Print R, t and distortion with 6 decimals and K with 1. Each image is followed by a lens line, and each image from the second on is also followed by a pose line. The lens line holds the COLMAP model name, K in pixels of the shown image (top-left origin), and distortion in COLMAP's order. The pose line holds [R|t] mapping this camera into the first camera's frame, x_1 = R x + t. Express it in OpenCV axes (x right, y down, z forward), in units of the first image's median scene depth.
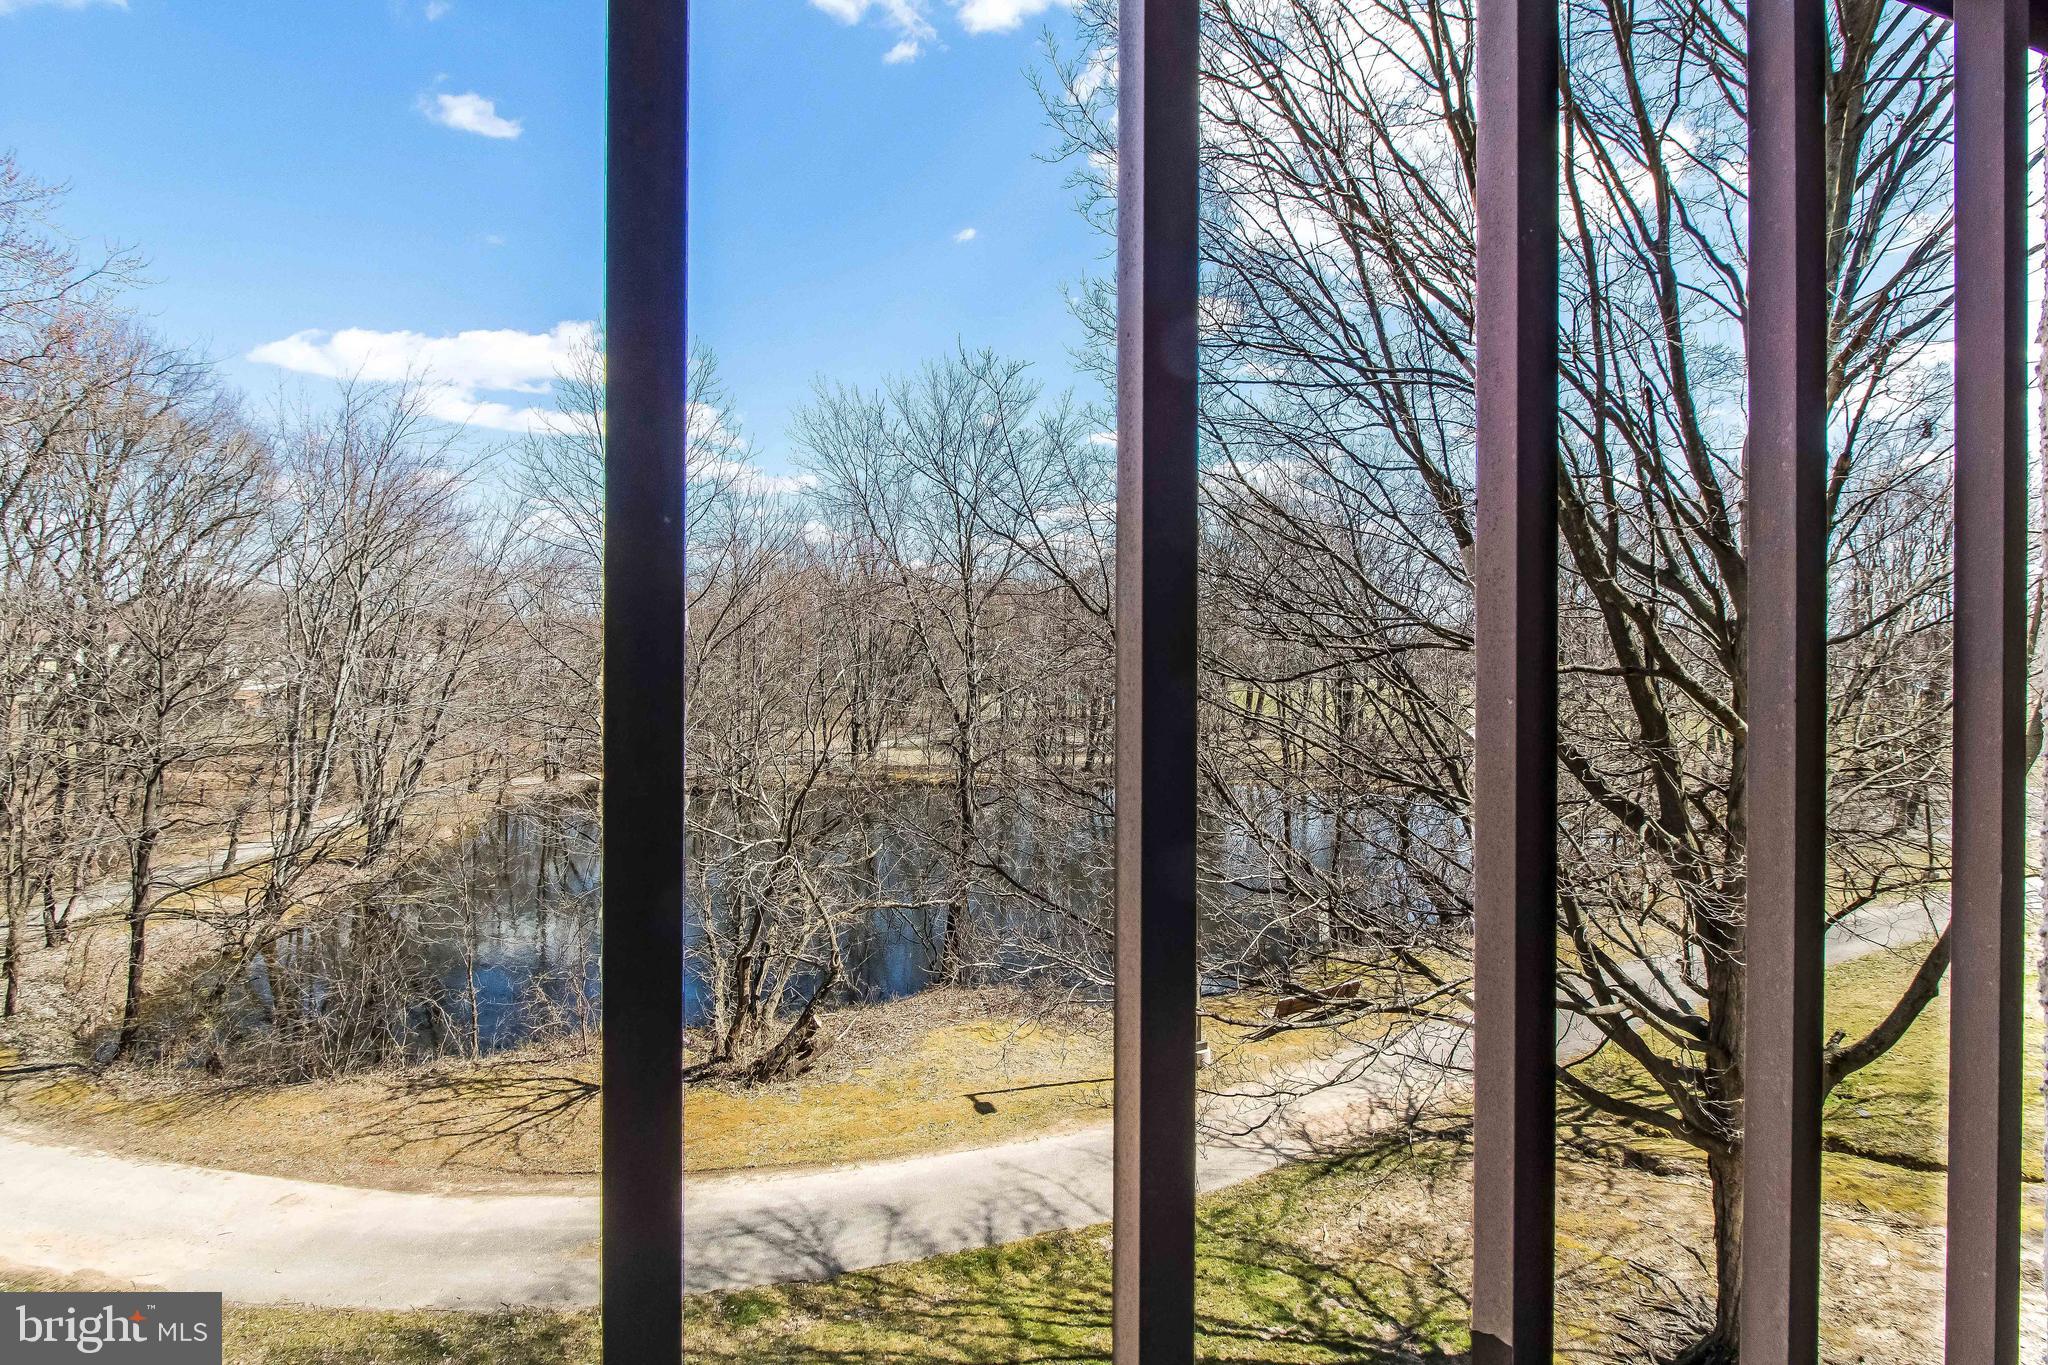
lens RADIAL K [[919.9, 0, 1042.0], [0, 919.9, 642.6], [0, 0, 1]] dist [-0.010555, -0.000691]
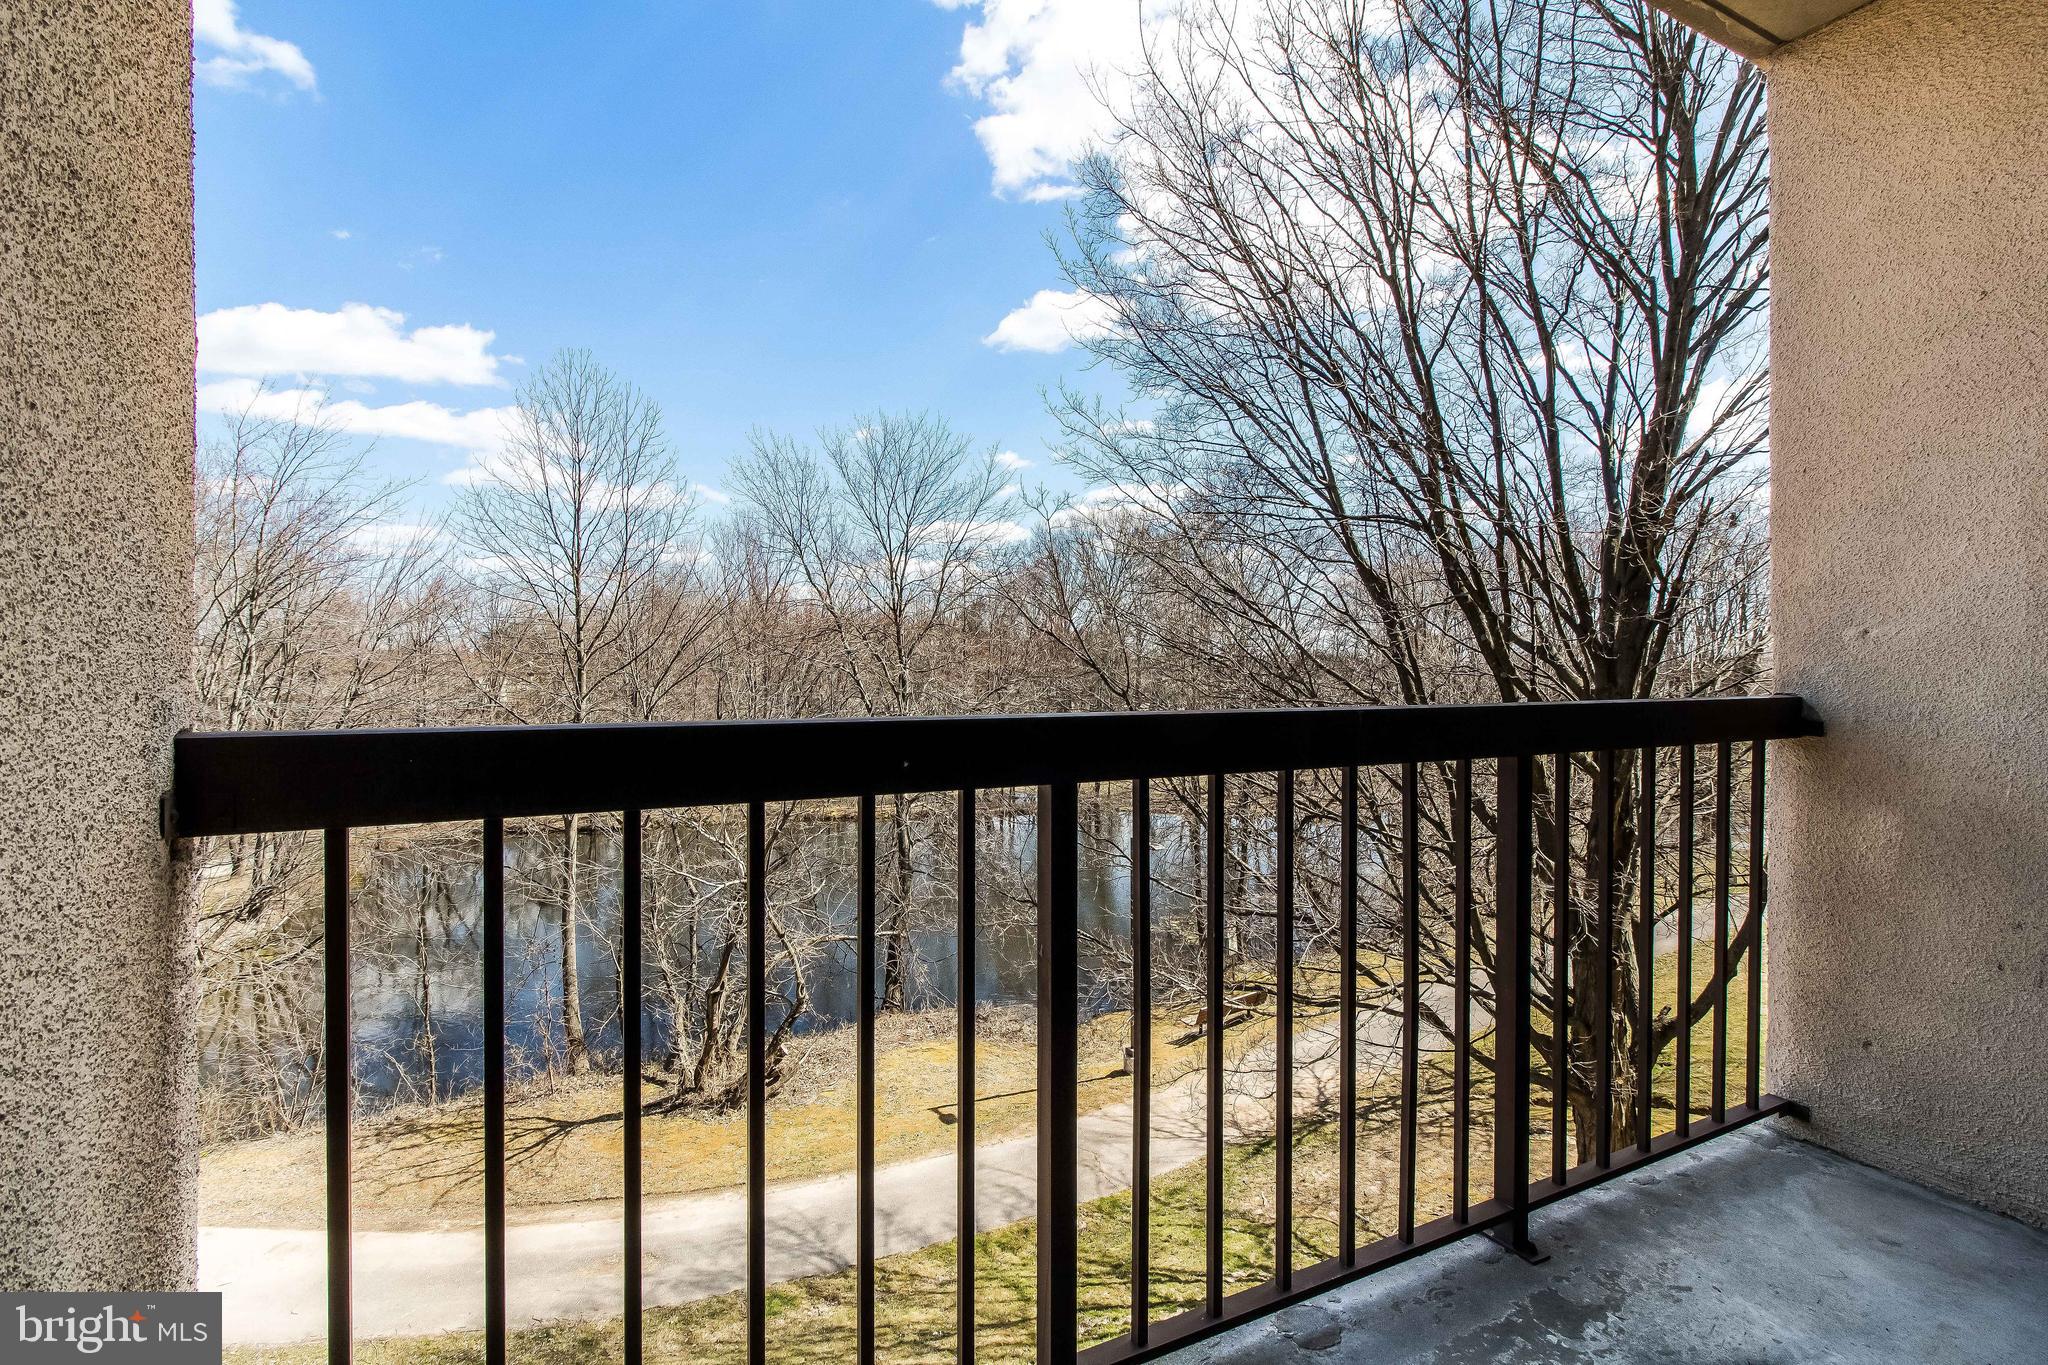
lens RADIAL K [[919.9, 0, 1034.3], [0, 919.9, 687.1], [0, 0, 1]] dist [-0.010555, -0.000691]
pose [[0.992775, -0.008505, 0.119691, -0.099193], [0.006027, 0.999760, 0.021052, -0.034384], [-0.119841, -0.020178, 0.992588, -0.101508]]
